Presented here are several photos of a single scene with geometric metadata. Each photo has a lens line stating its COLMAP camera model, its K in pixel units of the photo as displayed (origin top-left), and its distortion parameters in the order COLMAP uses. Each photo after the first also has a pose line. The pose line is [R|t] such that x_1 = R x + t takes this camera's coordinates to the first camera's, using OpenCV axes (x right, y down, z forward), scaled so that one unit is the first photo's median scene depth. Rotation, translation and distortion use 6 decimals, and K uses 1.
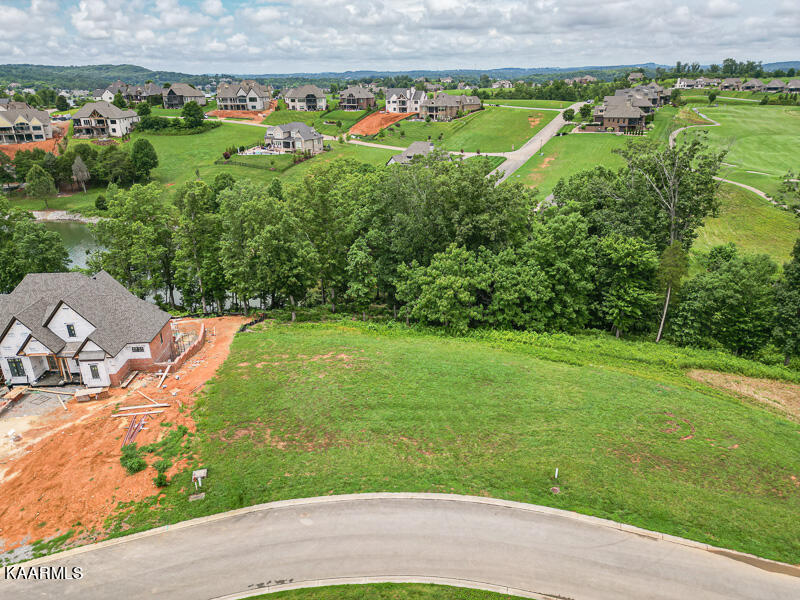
lens RADIAL K [[560.5, 0, 400.0], [0, 560.5, 300.0], [0, 0, 1]] dist [0.070321, -0.060124]
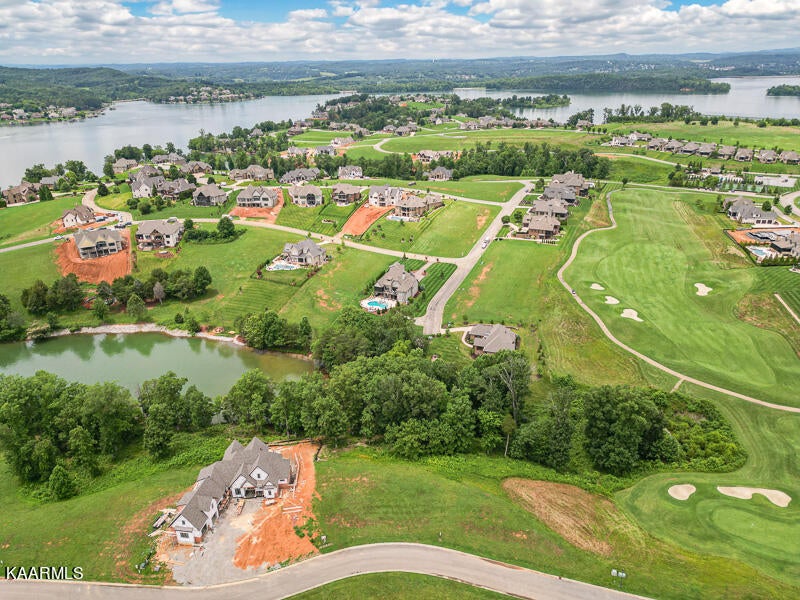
lens RADIAL K [[560.5, 0, 400.0], [0, 560.5, 300.0], [0, 0, 1]] dist [0.070321, -0.060124]
pose [[0.999195, -0.018714, 0.035475, -0.018377], [0.017922, 0.999586, 0.022518, -0.620190], [-0.035881, -0.021864, 0.999117, -1.219480]]
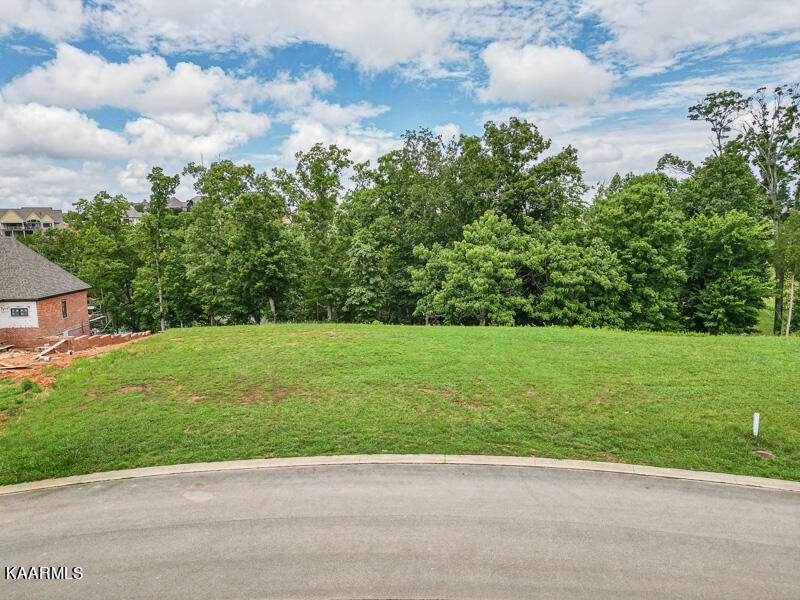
lens RADIAL K [[560.5, 0, 400.0], [0, 560.5, 300.0], [0, 0, 1]] dist [0.070321, -0.060124]
pose [[0.999625, 0.004596, -0.026981, -0.001855], [-0.011026, 0.969892, -0.243286, 0.191750], [0.025050, 0.243492, 0.969579, 0.304017]]
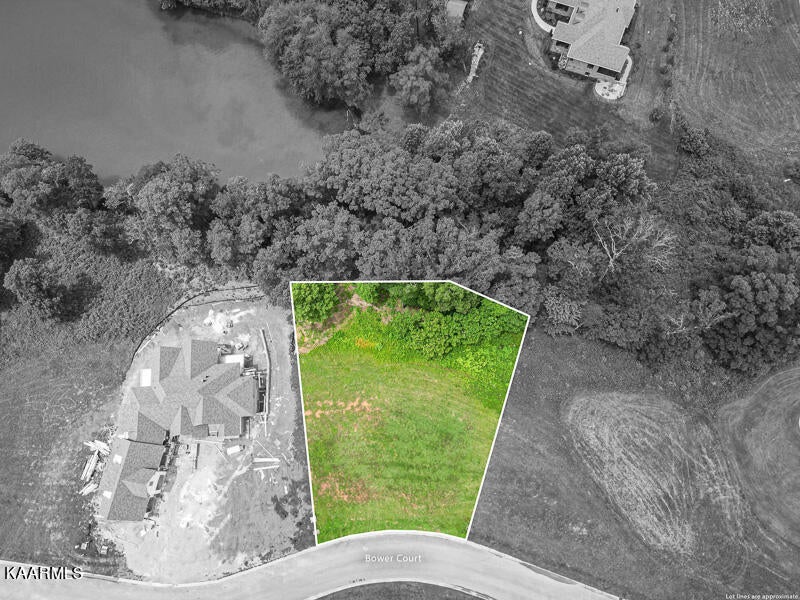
lens RADIAL K [[560.5, 0, 400.0], [0, 560.5, 300.0], [0, 0, 1]] dist [0.070321, -0.060124]
pose [[0.999707, -0.024145, 0.001560, 0.005487], [0.013249, 0.600240, 0.799710, -1.226028], [-0.020245, -0.799456, 0.600384, 0.204868]]
